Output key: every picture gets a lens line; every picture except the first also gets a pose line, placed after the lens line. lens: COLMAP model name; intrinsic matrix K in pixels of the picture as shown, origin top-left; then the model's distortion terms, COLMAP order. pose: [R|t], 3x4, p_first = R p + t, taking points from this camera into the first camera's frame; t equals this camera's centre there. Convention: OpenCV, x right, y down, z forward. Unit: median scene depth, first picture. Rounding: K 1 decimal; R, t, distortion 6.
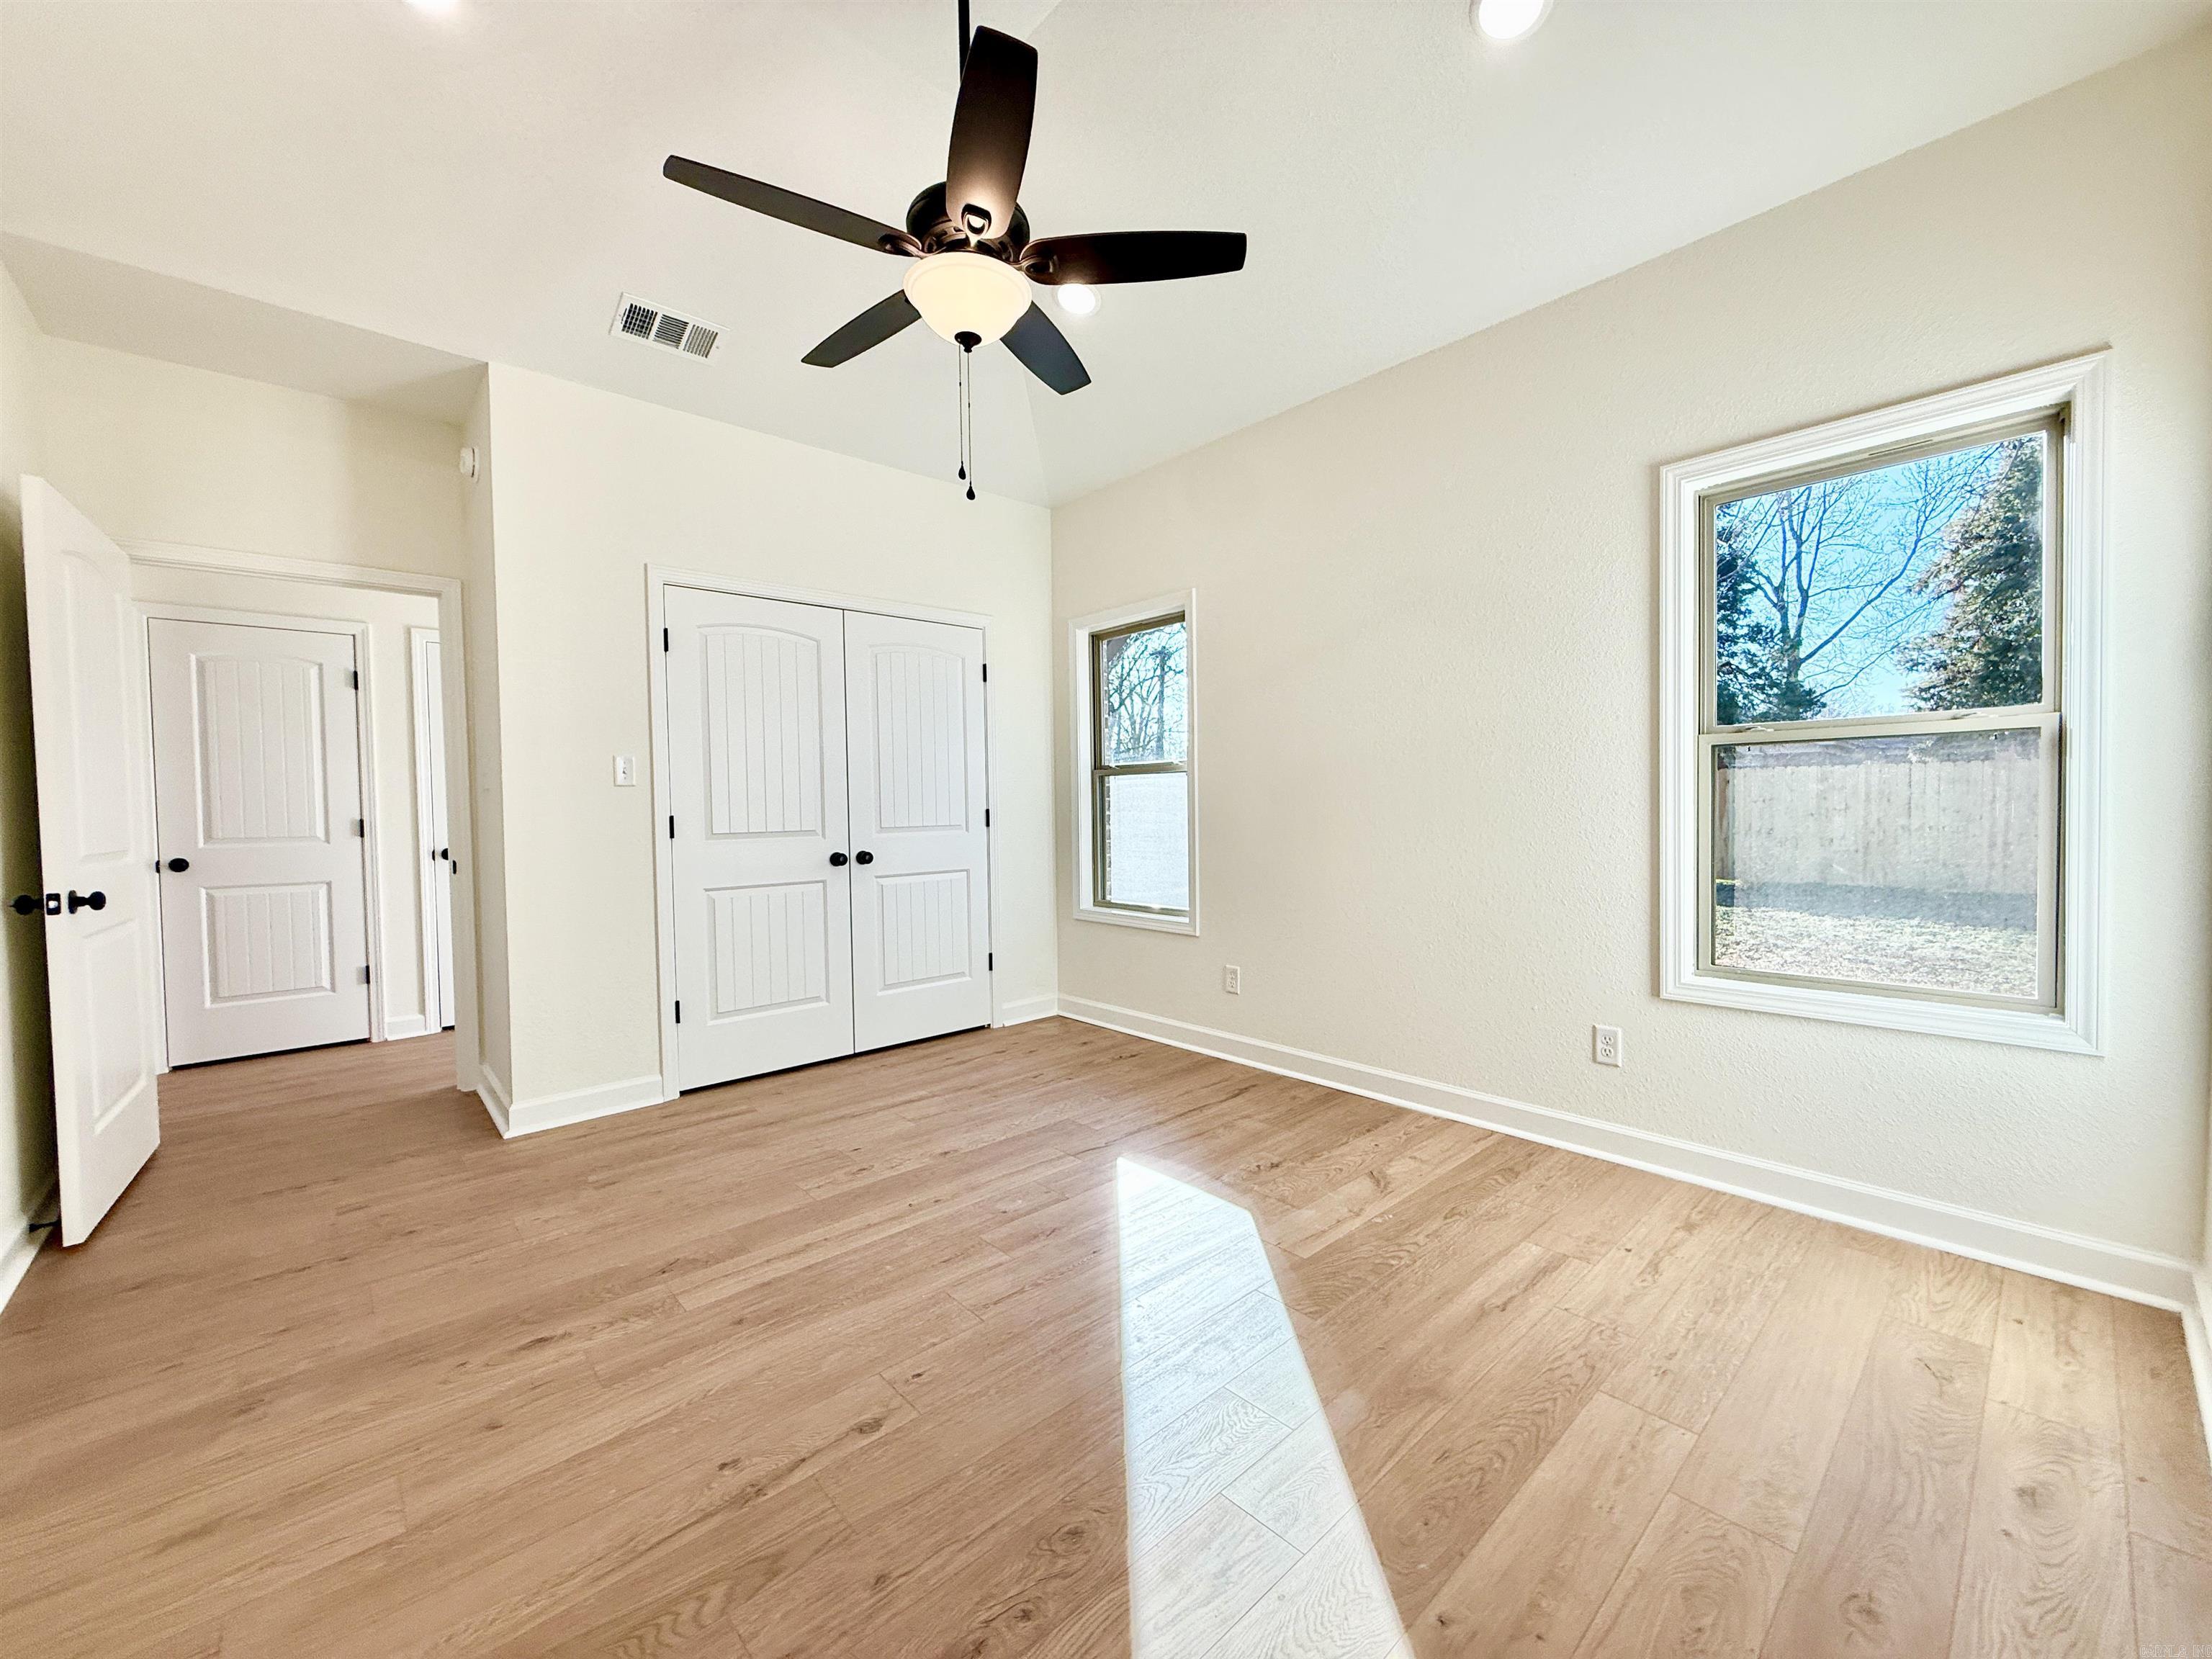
lens RADIAL K [[880.9, 0, 1094.8], [0, 880.9, 824.7], [0, 0, 1]] dist [-0.001787, -0.000274]
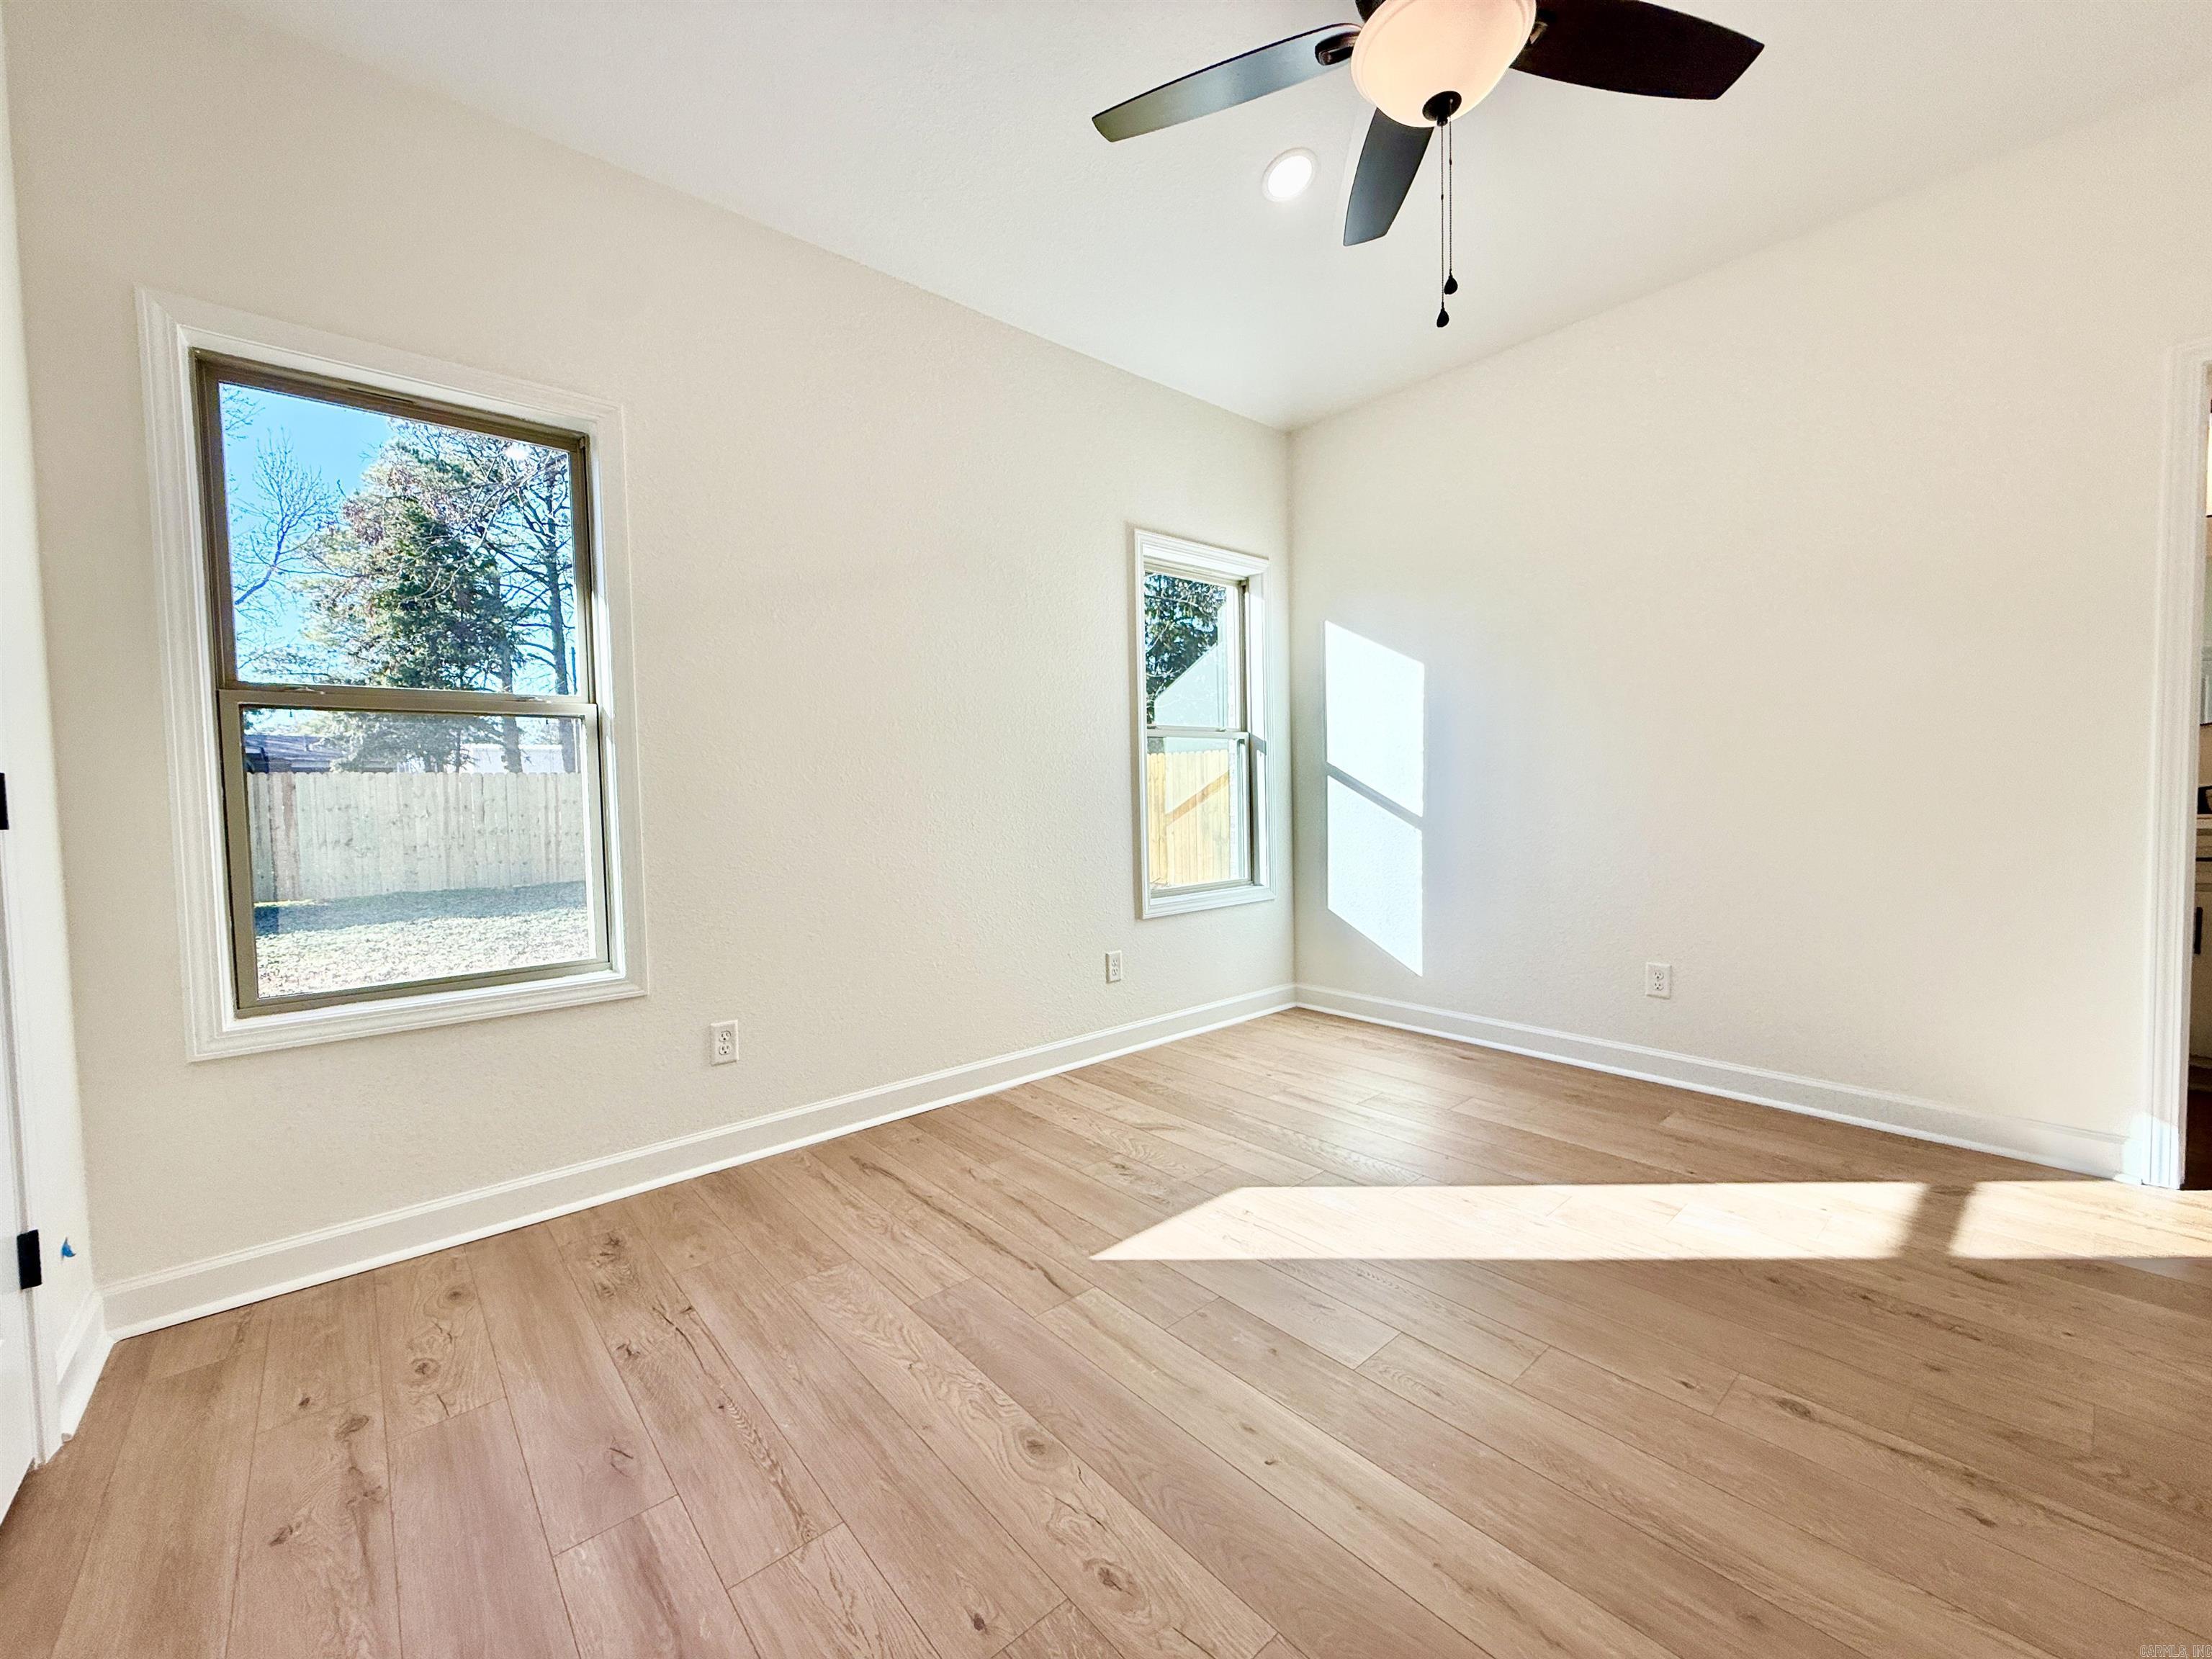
lens RADIAL K [[880.9, 0, 1096.3], [0, 880.9, 823.8], [0, 0, 1]] dist [-0.001787, -0.000274]
pose [[0.022109, -0.023004, 0.999491, -0.610928], [0.044448, 0.998769, 0.022004, 0.012802], [-0.998767, 0.043939, 0.023105, 0.875037]]
